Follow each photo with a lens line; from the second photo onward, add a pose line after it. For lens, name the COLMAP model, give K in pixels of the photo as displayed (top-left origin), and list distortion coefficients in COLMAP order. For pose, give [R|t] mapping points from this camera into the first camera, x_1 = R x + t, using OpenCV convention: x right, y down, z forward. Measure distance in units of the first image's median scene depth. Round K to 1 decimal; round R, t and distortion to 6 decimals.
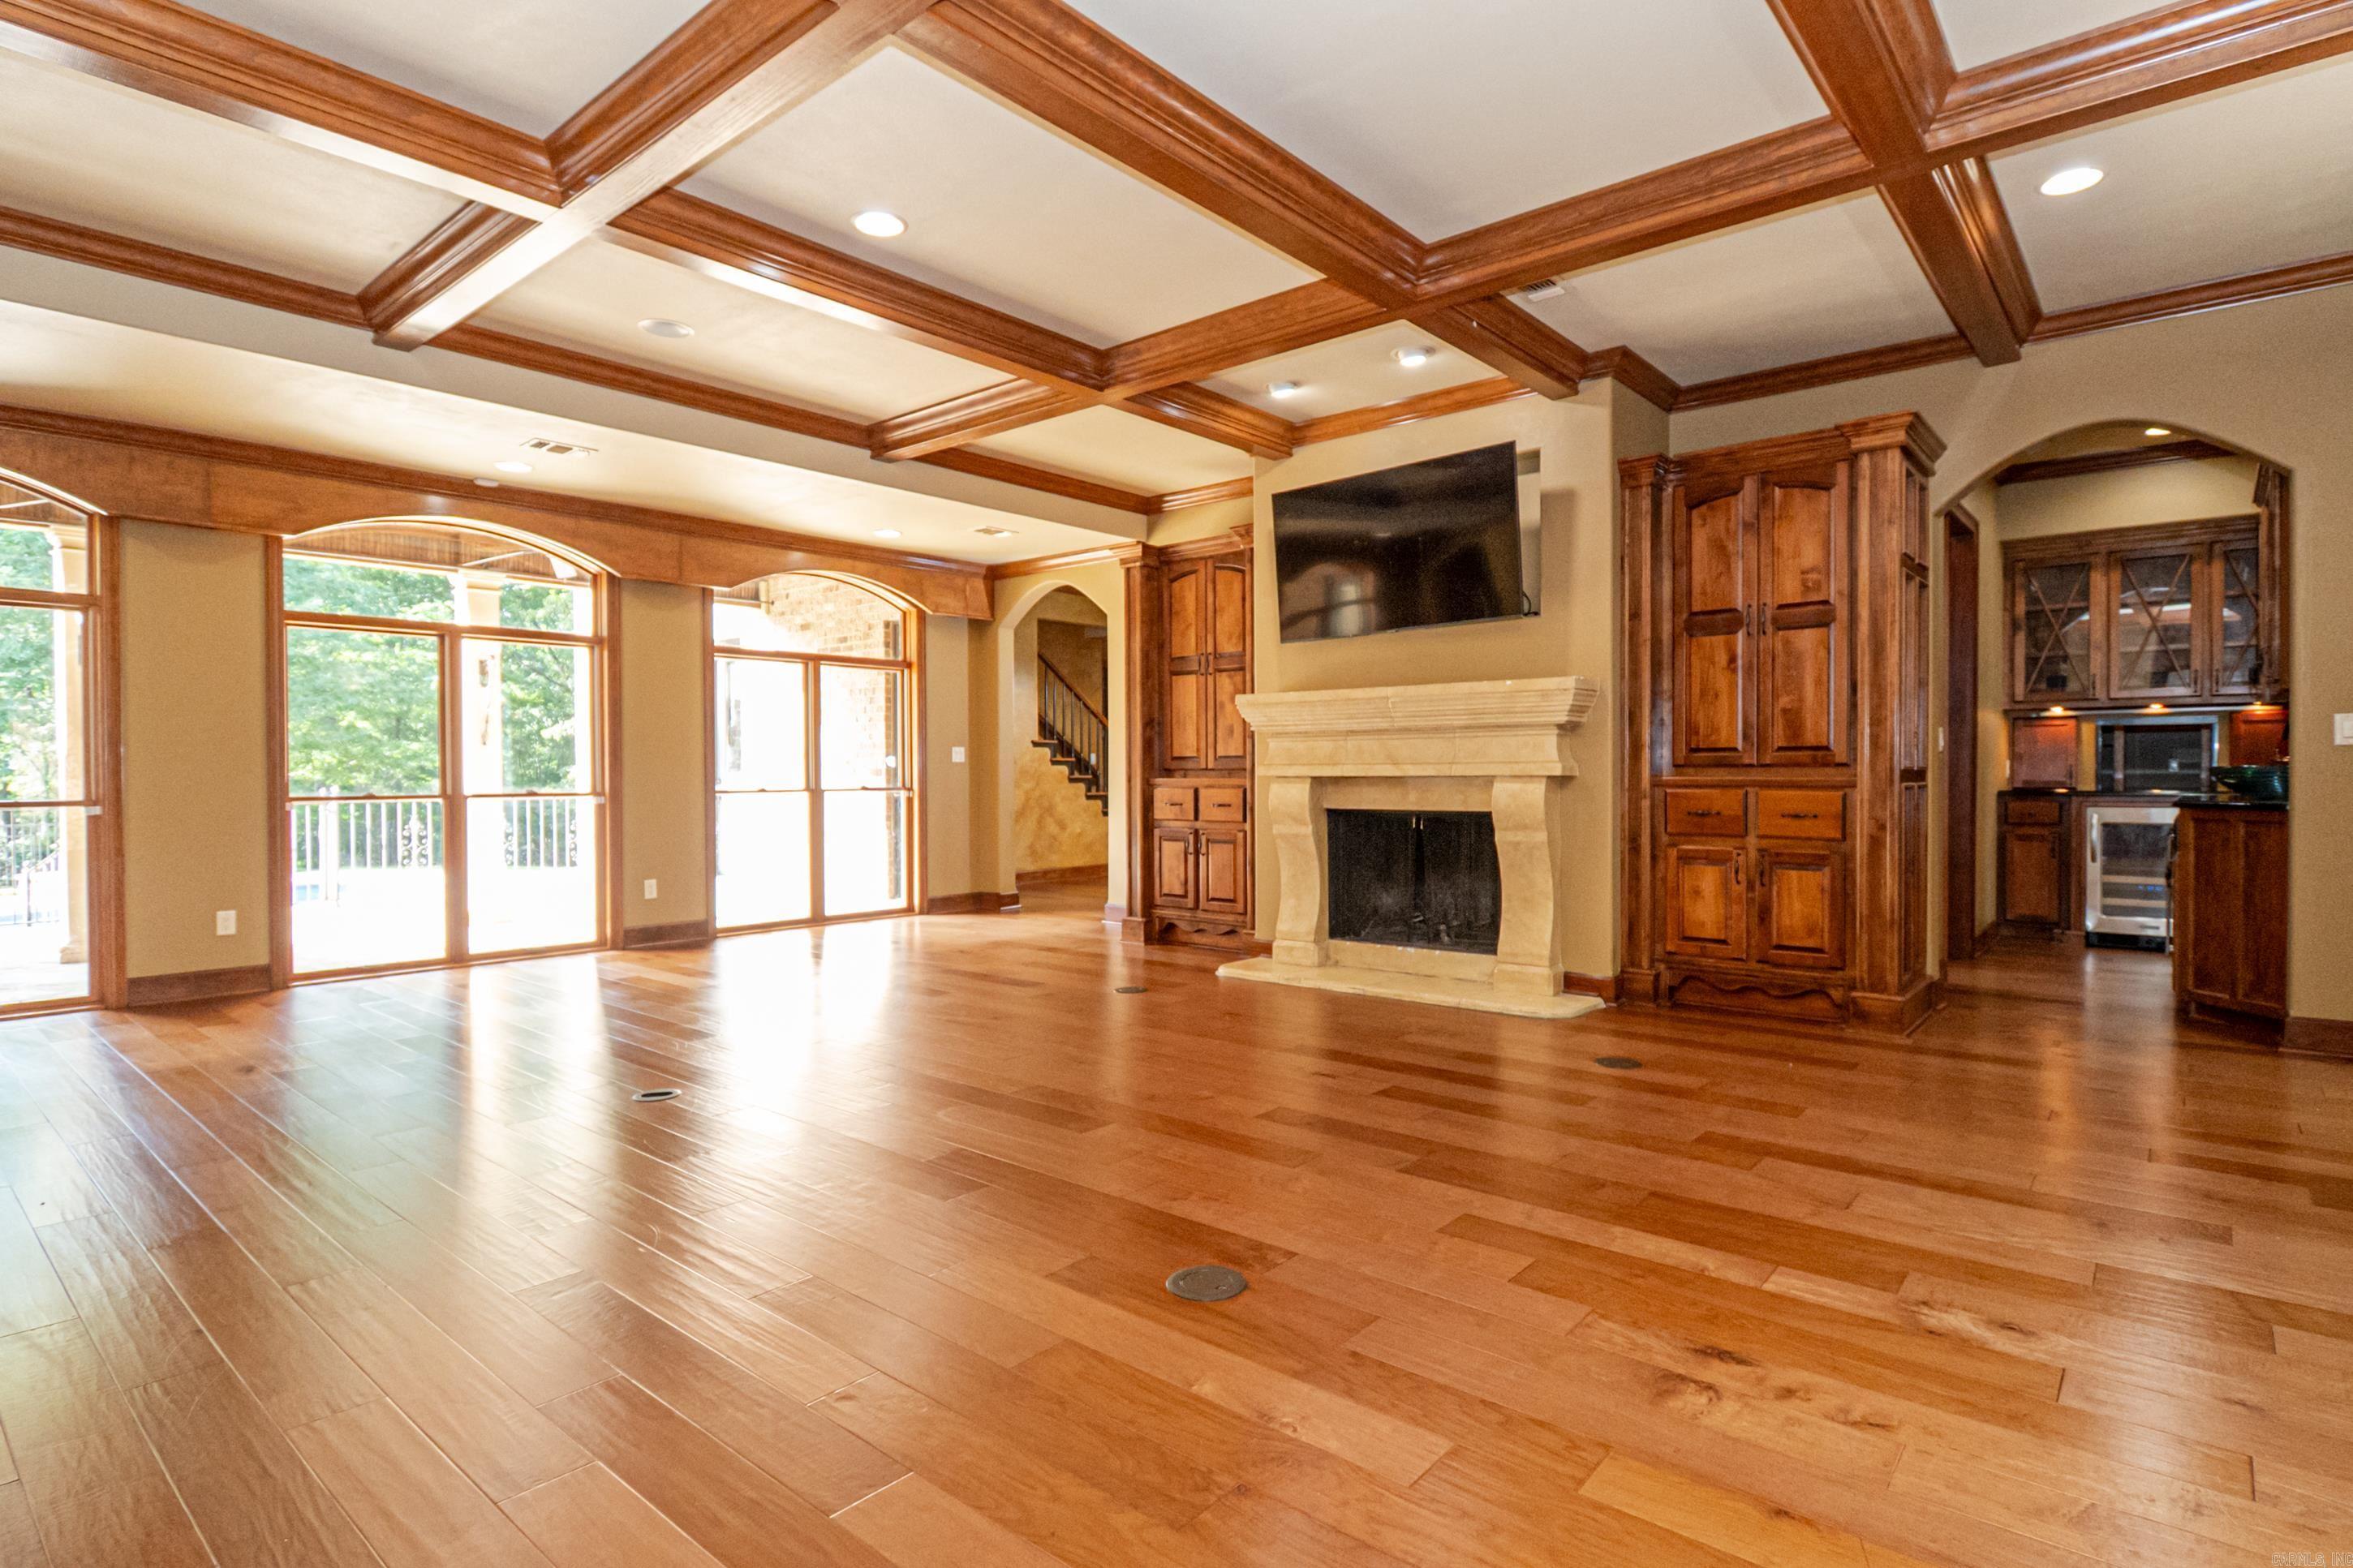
lens RADIAL K [[1188.1, 0, 1185.4], [0, 1188.1, 778.9], [0, 0, 1]] dist [0.004341, -0.008727]
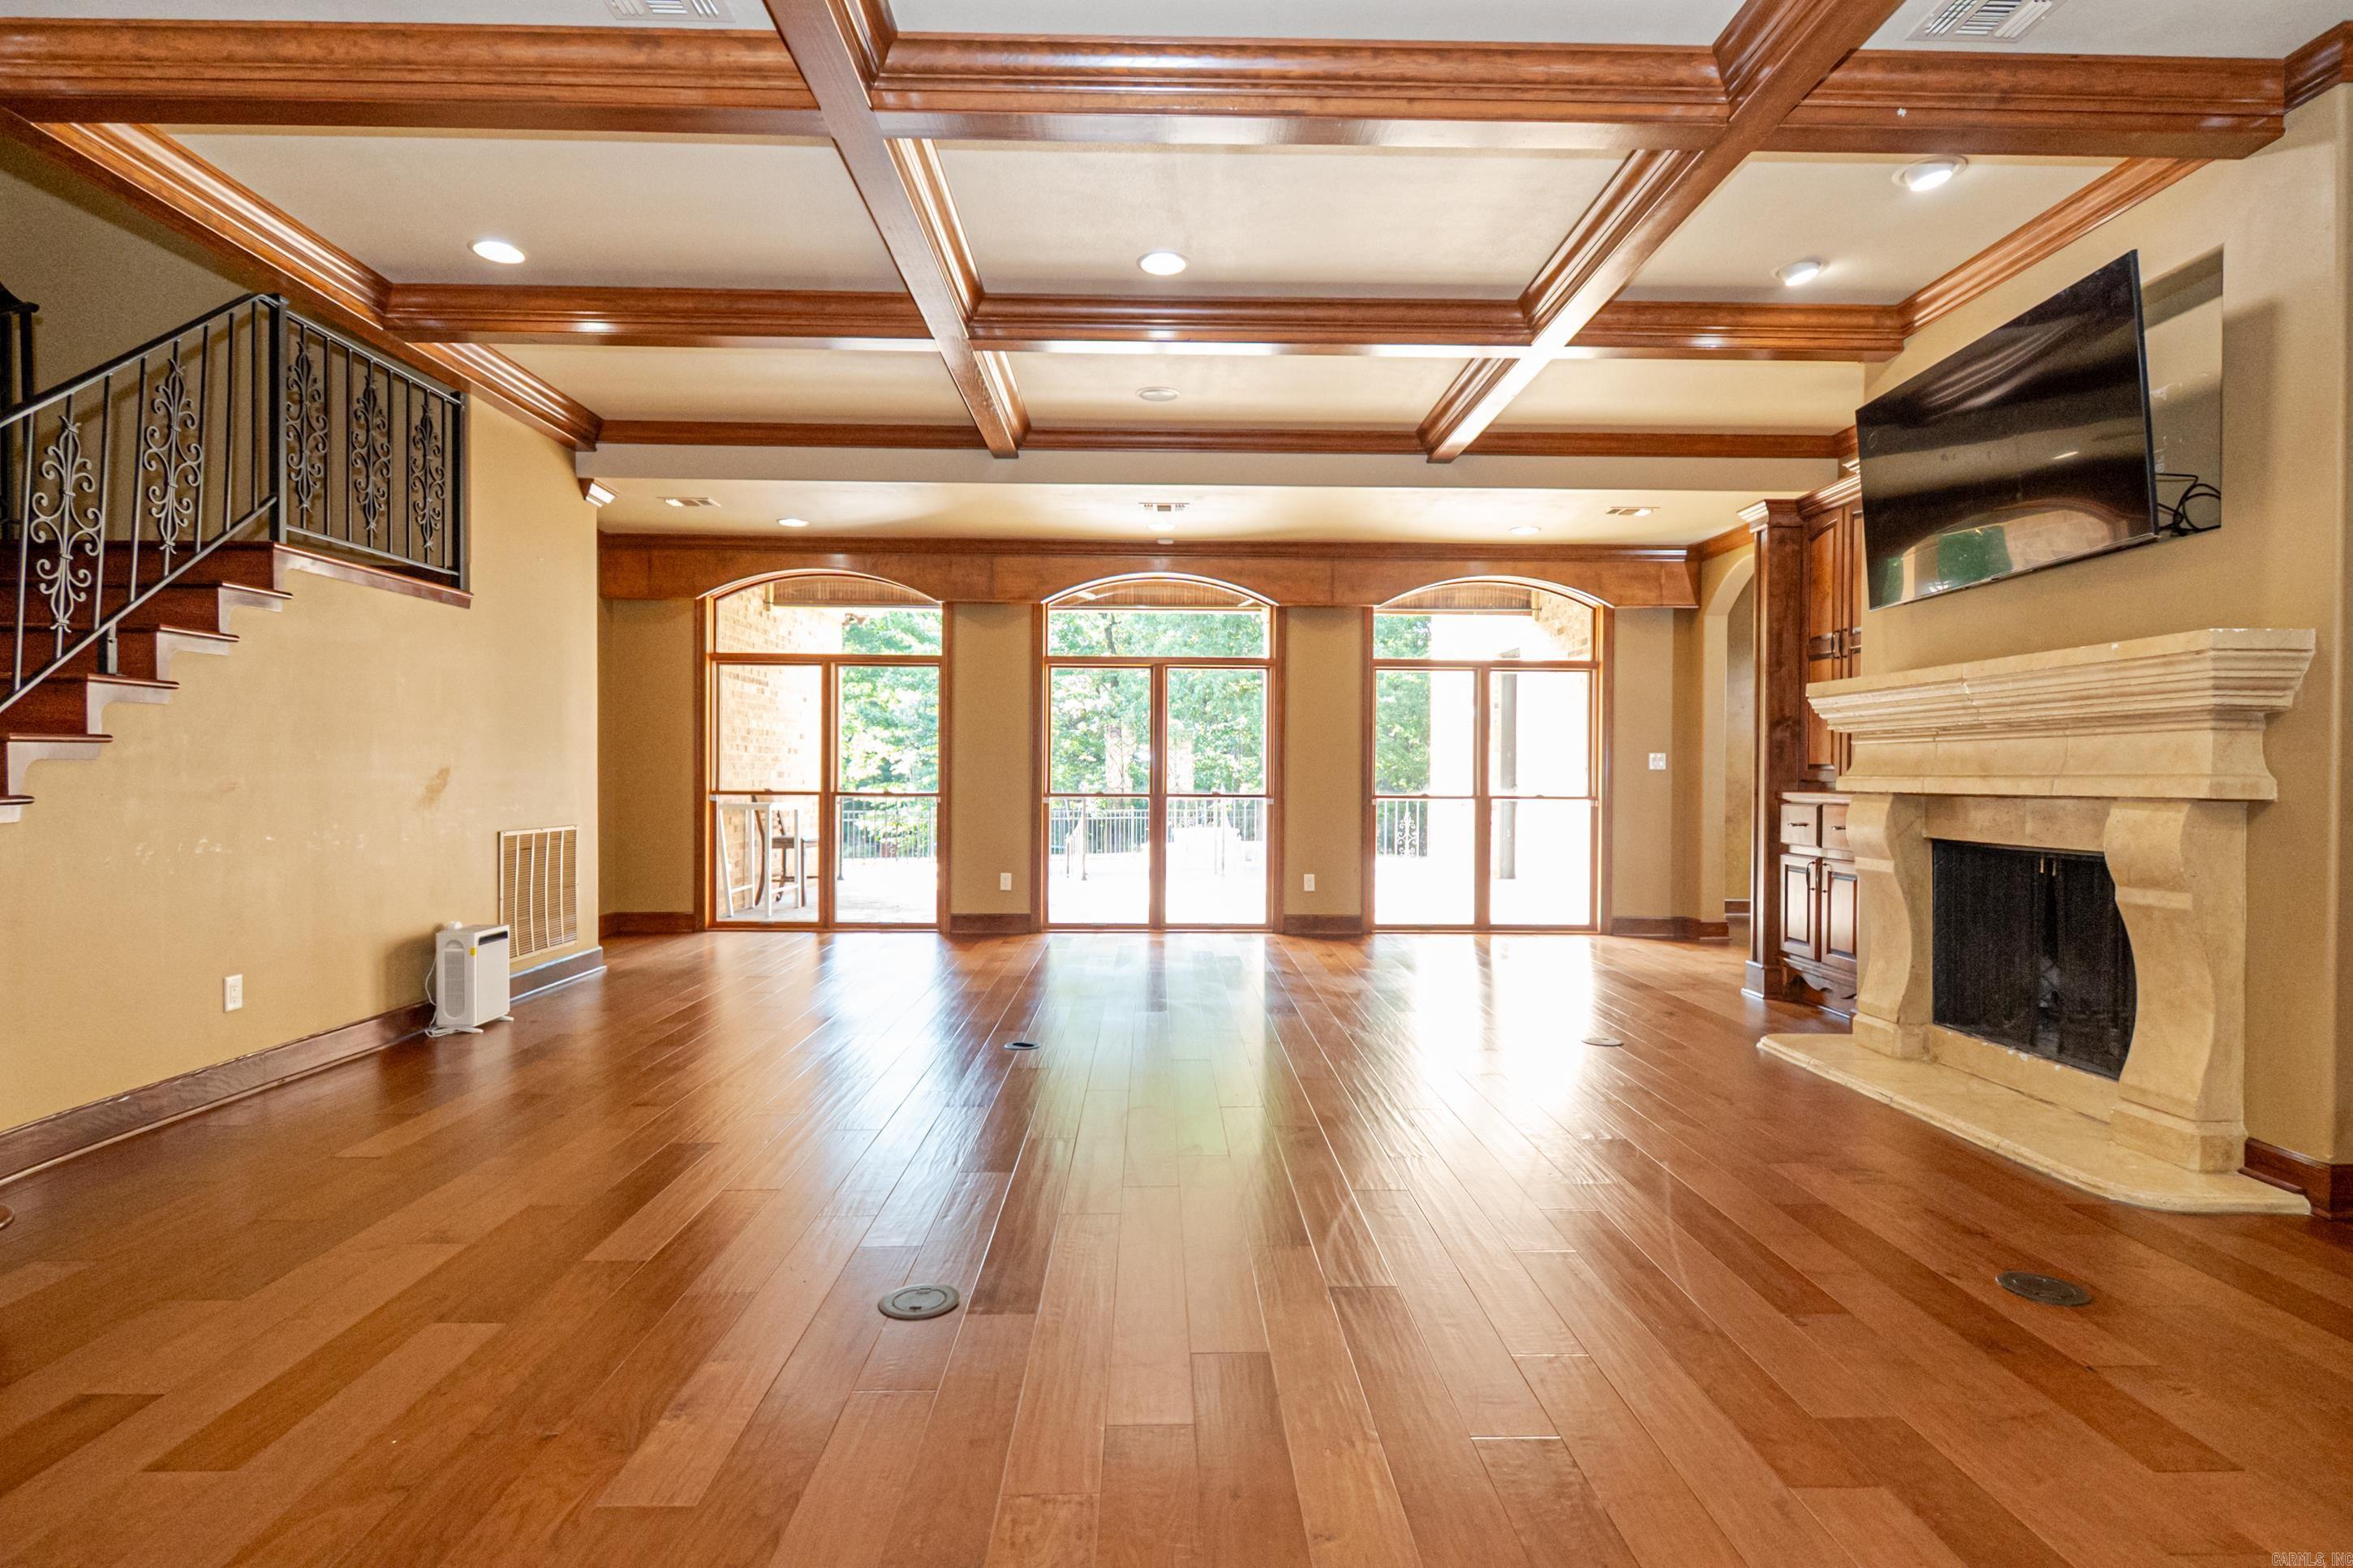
lens RADIAL K [[1188.1, 0, 1185.4], [0, 1188.1, 778.9], [0, 0, 1]] dist [0.004341, -0.008727]
pose [[0.665681, 0.010535, -0.746162, 0.349782], [-0.013975, 0.999901, 0.001650, -0.005378], [0.746106, 0.009330, 0.665762, 0.196925]]
